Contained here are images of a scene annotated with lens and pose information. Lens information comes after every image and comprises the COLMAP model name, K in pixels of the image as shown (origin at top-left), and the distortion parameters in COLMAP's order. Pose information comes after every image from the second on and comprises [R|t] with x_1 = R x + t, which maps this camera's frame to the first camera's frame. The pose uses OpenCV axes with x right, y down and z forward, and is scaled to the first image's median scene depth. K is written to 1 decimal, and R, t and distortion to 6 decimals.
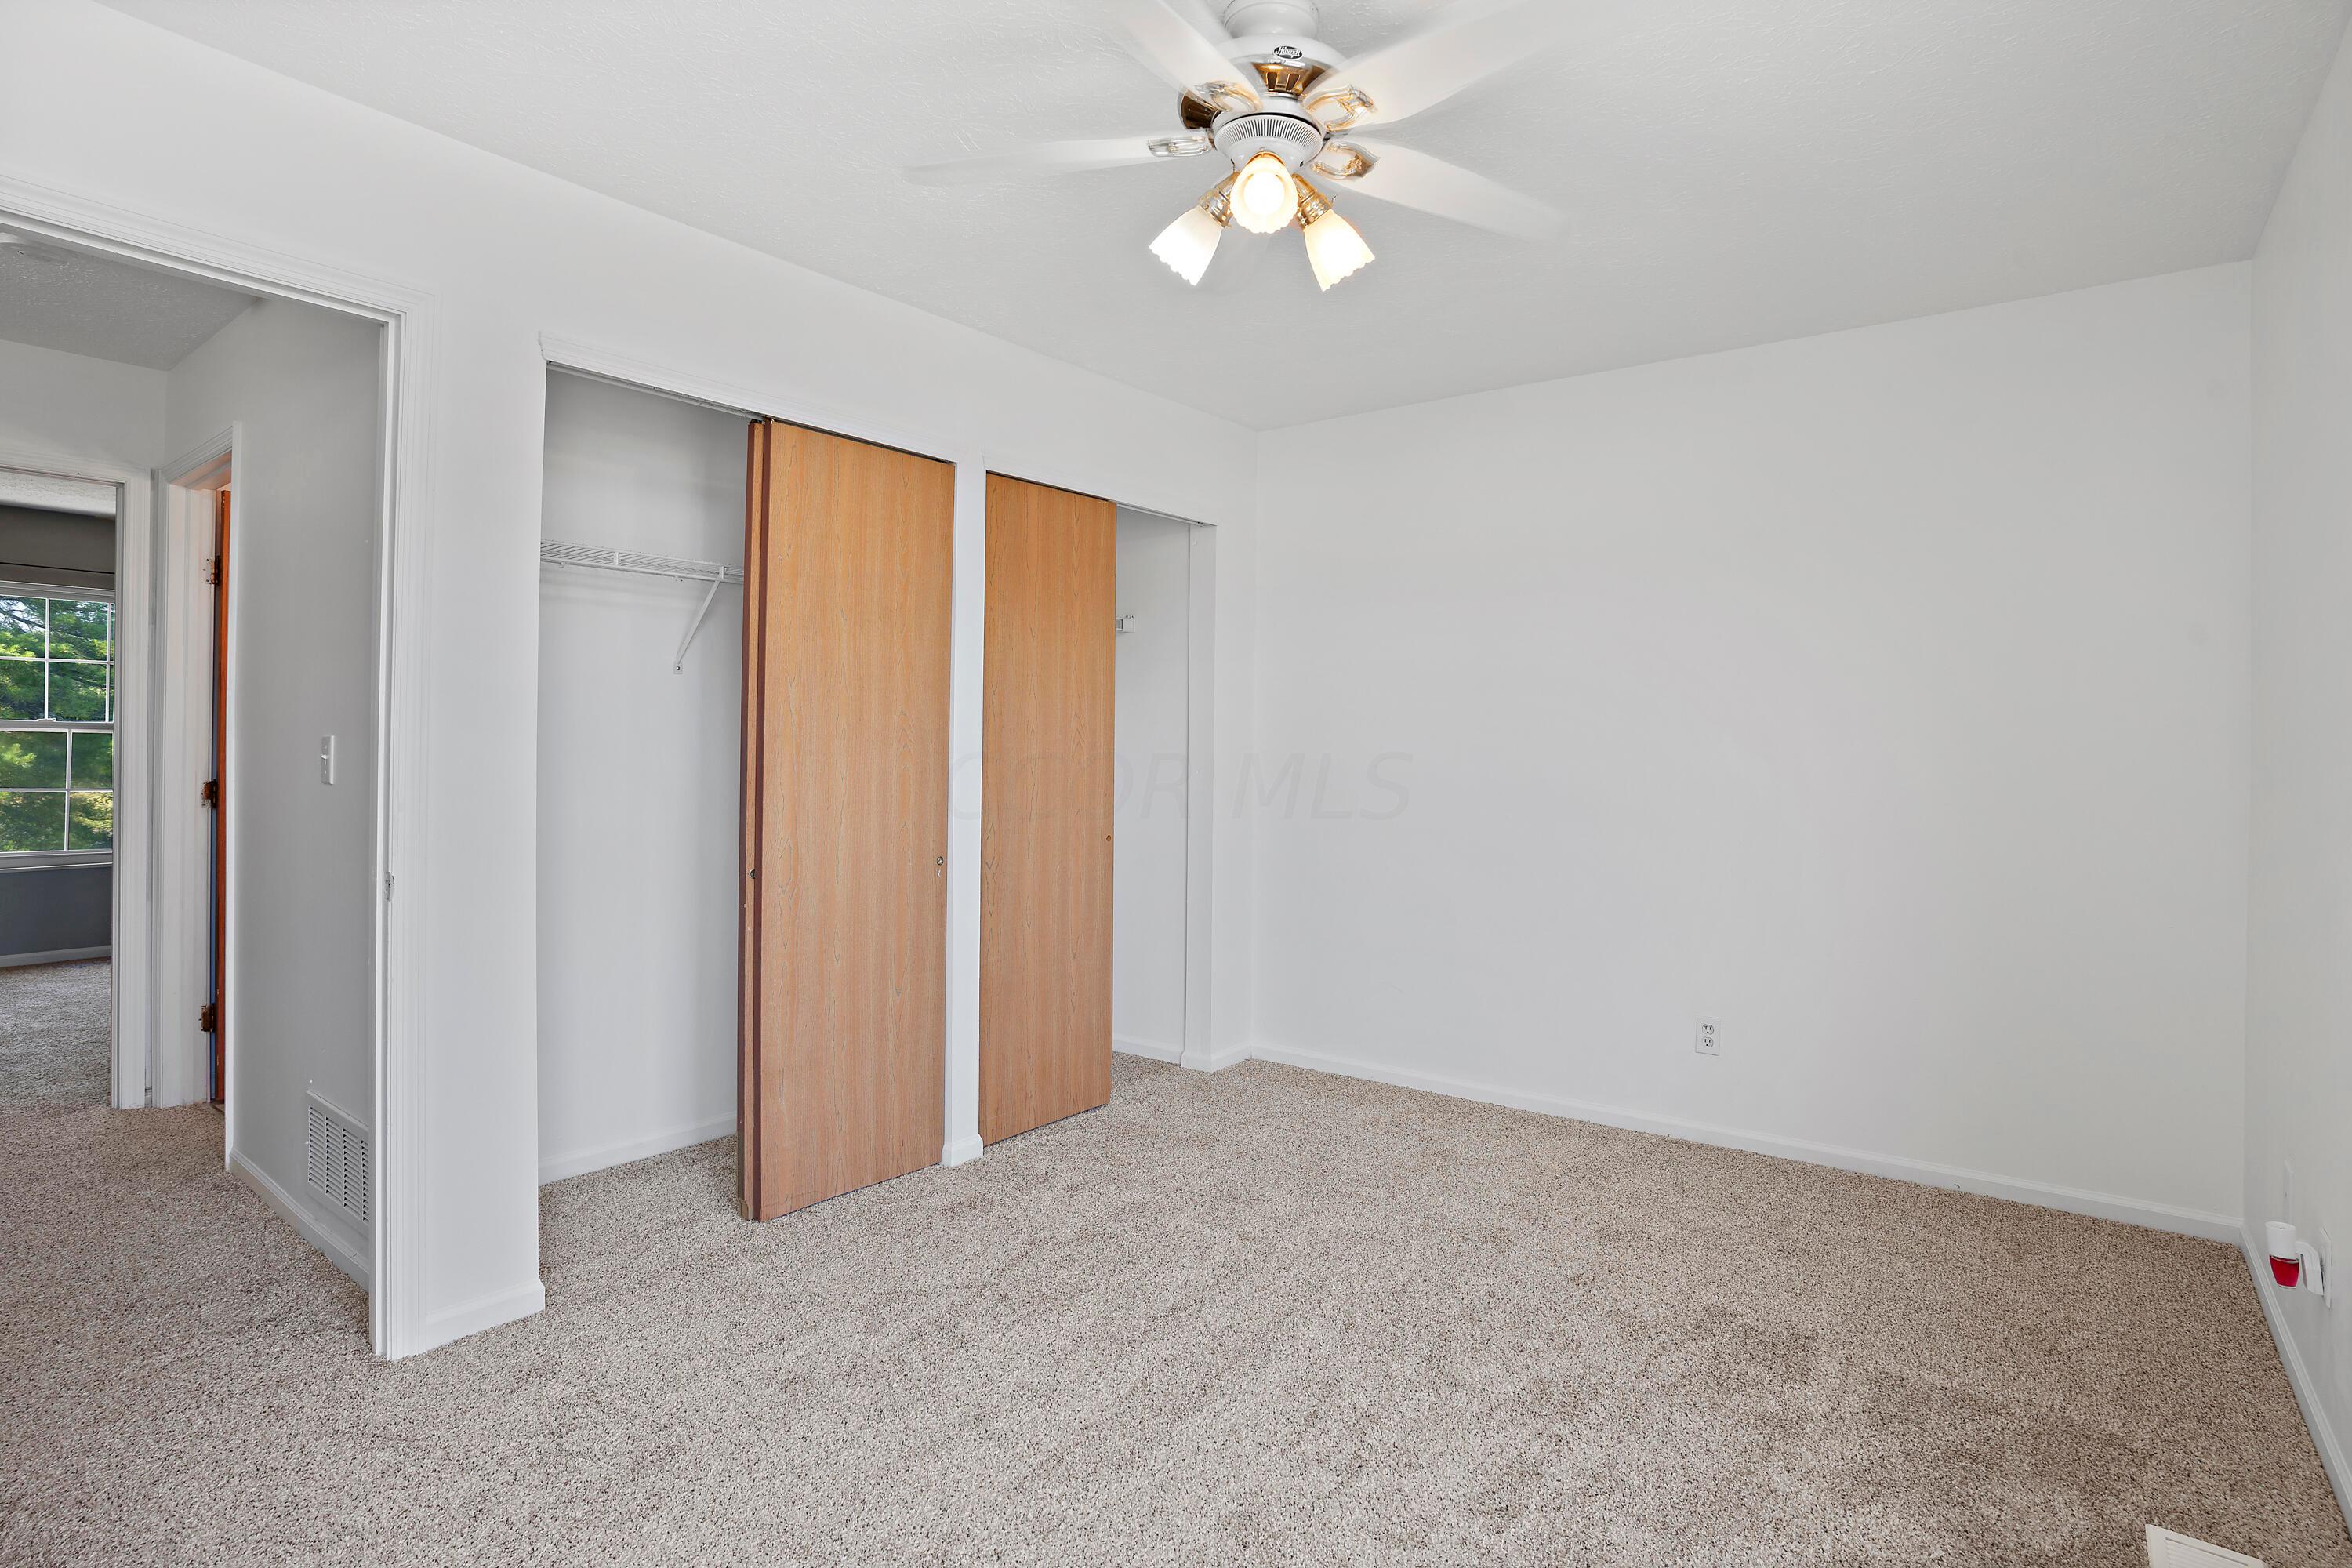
lens RADIAL K [[1175.8, 0, 1187.6], [0, 1175.8, 733.9], [0, 0, 1]] dist [-0.068094, 0.033620]
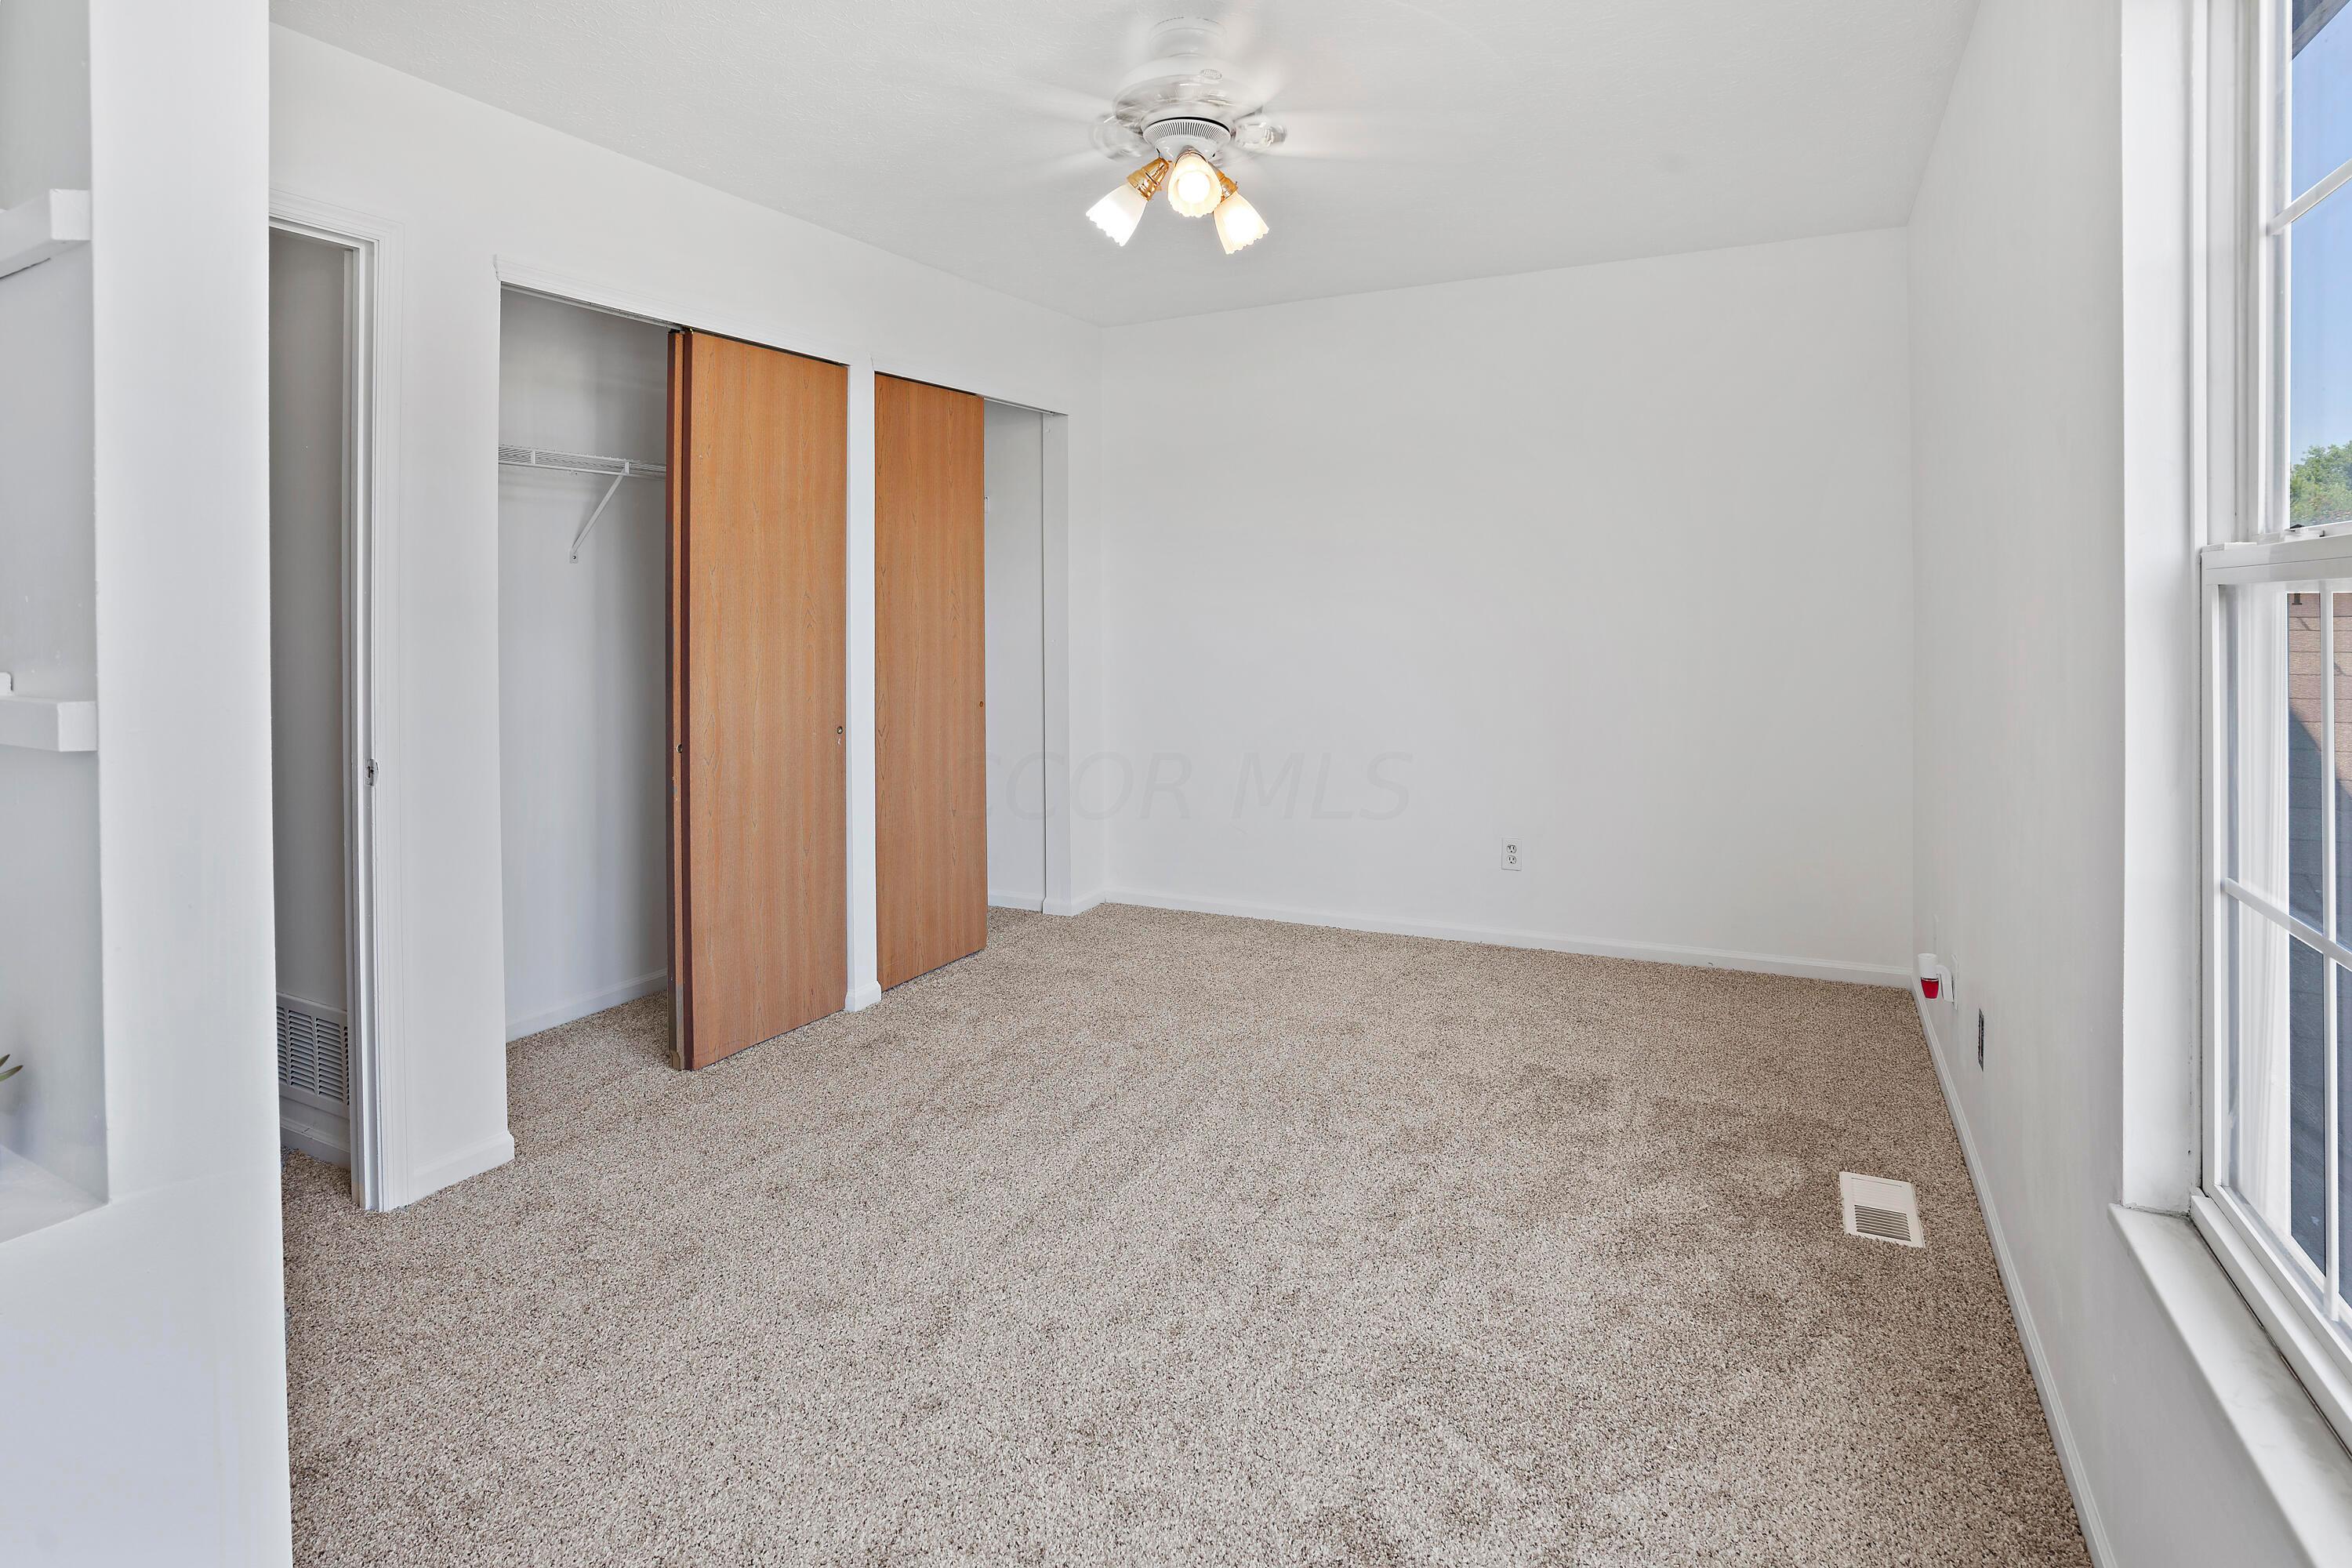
lens RADIAL K [[1142.5, 0, 1178.3], [0, 1142.5, 598.8], [0, 0, 1]] dist [-0.054916, 0.029833]
pose [[0.987369, -0.020899, 0.157052, -0.090689], [0.020917, 0.999780, 0.001537, -0.012307], [-0.157050, 0.001767, 0.987589, -0.131195]]
